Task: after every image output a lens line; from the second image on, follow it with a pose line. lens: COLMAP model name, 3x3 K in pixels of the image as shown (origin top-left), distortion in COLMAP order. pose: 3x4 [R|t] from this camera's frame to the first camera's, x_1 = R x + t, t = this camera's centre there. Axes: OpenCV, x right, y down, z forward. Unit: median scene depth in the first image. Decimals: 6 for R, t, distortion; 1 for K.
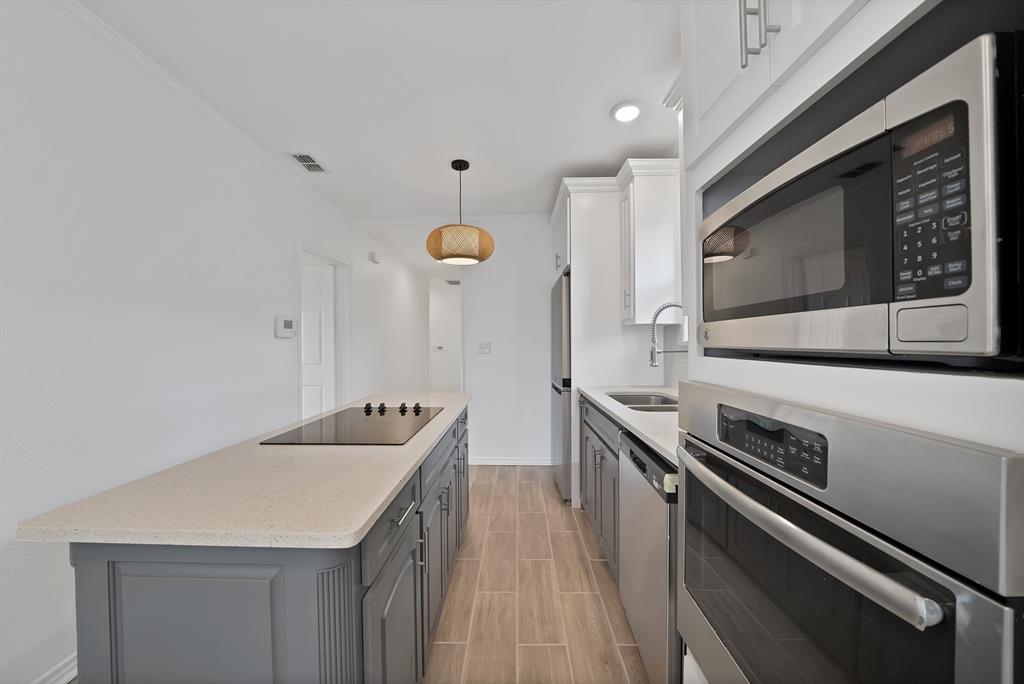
lens RADIAL K [[375.4, 0, 512.0], [0, 375.4, 342.0], [0, 0, 1]] dist [-0.018418, 0.000022]
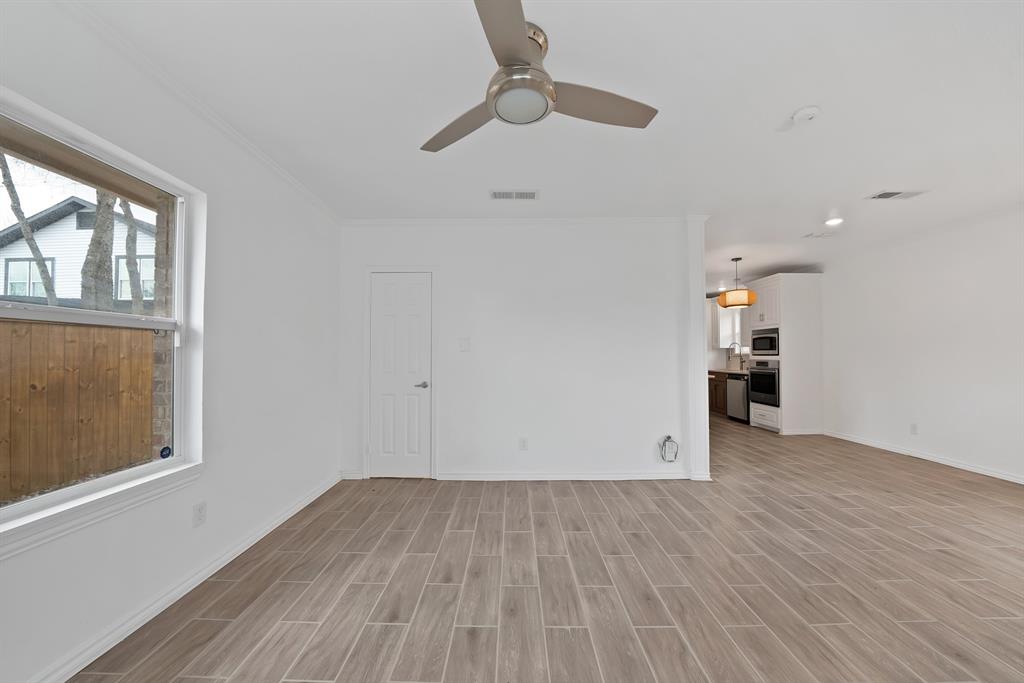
lens RADIAL K [[381.1, 0, 513.5], [0, 381.1, 345.2], [0, 0, 1]] dist [-0.001044, -0.000074]
pose [[0.999813, 0.003837, 0.018935, -1.734406], [-0.003441, 0.999775, -0.020929, 0.004447], [-0.019011, 0.020860, 0.999602, -2.547901]]
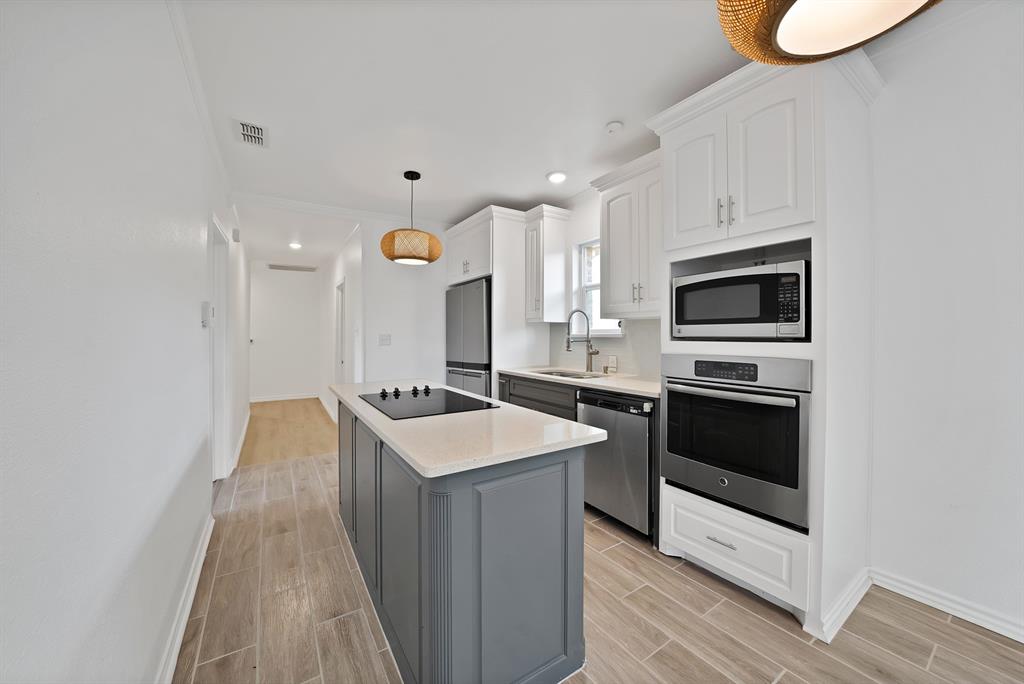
lens RADIAL K [[371.5, 0, 512.5], [0, 371.5, 335.0], [0, 0, 1]] dist [-0.018788, 0.000191]
pose [[0.830982, 0.004234, 0.556283, -0.643908], [-0.003869, 0.999991, -0.001831, 0.005293], [-0.556285, -0.000631, 0.830991, -0.108592]]
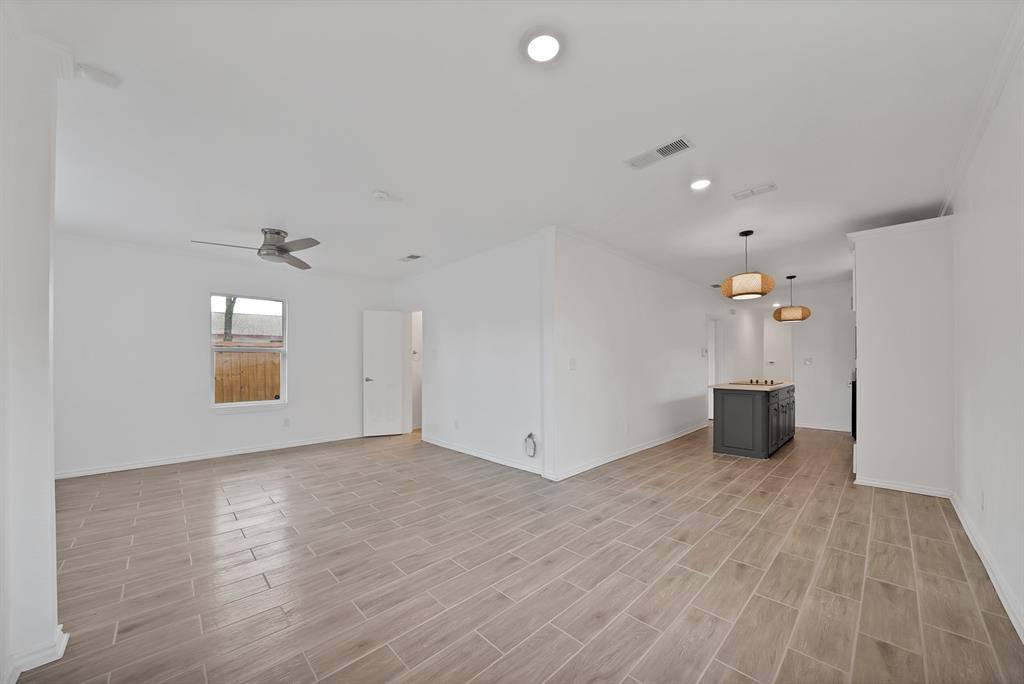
lens RADIAL K [[364.8, 0, 497.9], [0, 364.8, 358.6], [0, 0, 1]] dist [-0.016200, 0.000025]
pose [[0.678205, -0.003780, -0.734863, 0.322923], [0.008095, 0.999965, 0.002327, -0.015921], [0.734828, -0.007527, 0.678212, -2.205605]]
